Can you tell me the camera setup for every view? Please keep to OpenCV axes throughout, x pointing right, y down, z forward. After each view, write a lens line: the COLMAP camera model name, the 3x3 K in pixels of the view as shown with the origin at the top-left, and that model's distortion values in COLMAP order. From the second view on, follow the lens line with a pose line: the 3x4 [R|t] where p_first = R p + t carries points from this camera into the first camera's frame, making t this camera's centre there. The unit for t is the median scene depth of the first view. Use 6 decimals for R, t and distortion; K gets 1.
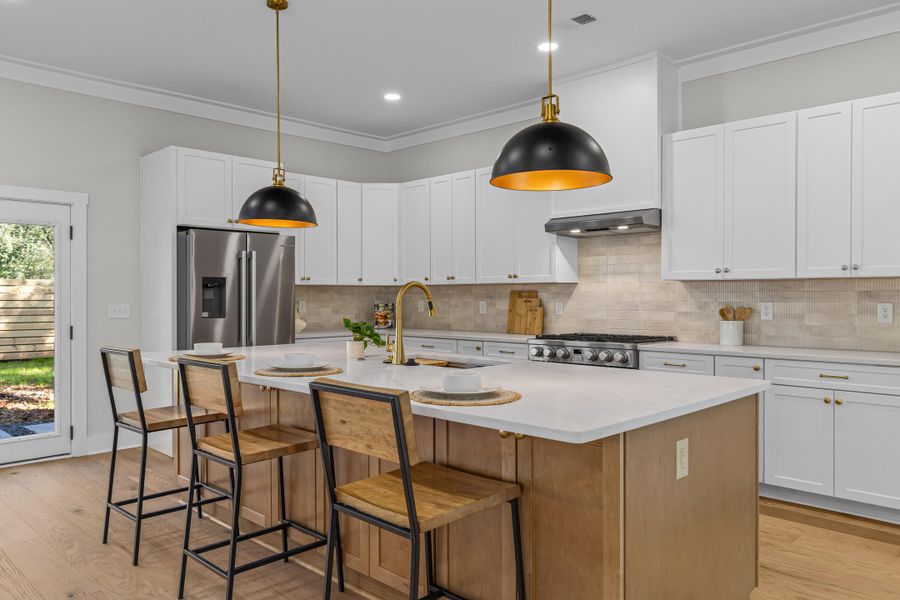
lens RADIAL K [[649.0, 0, 452.5], [0, 649.0, 301.8], [0, 0, 1]] dist [0.002376, 0.001555]
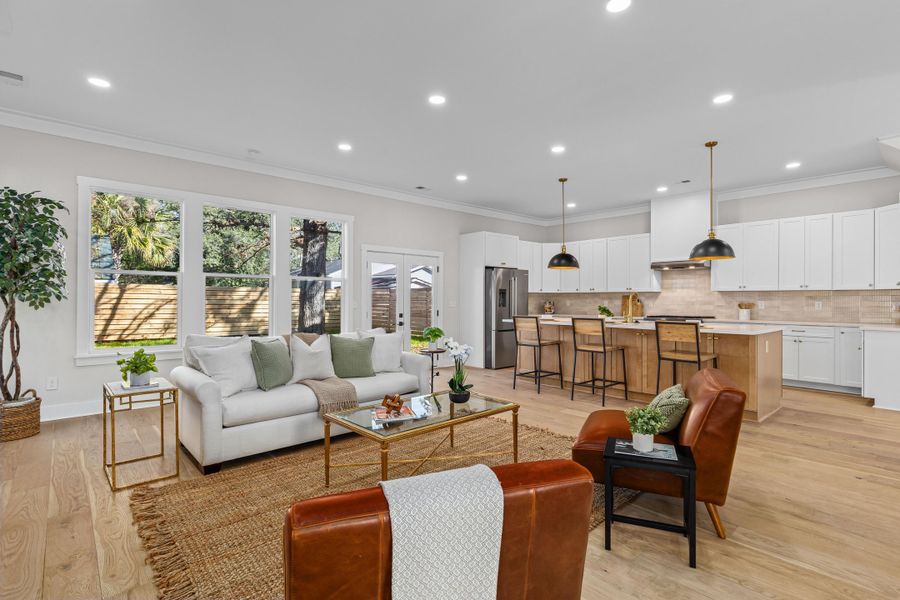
lens RADIAL K [[428.2, 0, 454.6], [0, 428.2, 300.9], [0, 0, 1]] dist [-0.001704, -0.000581]
pose [[0.997525, 0.004617, -0.070166, -0.461262], [-0.005044, 0.999970, -0.005905, 0.014320], [0.070136, 0.006245, 0.997518, -0.543041]]
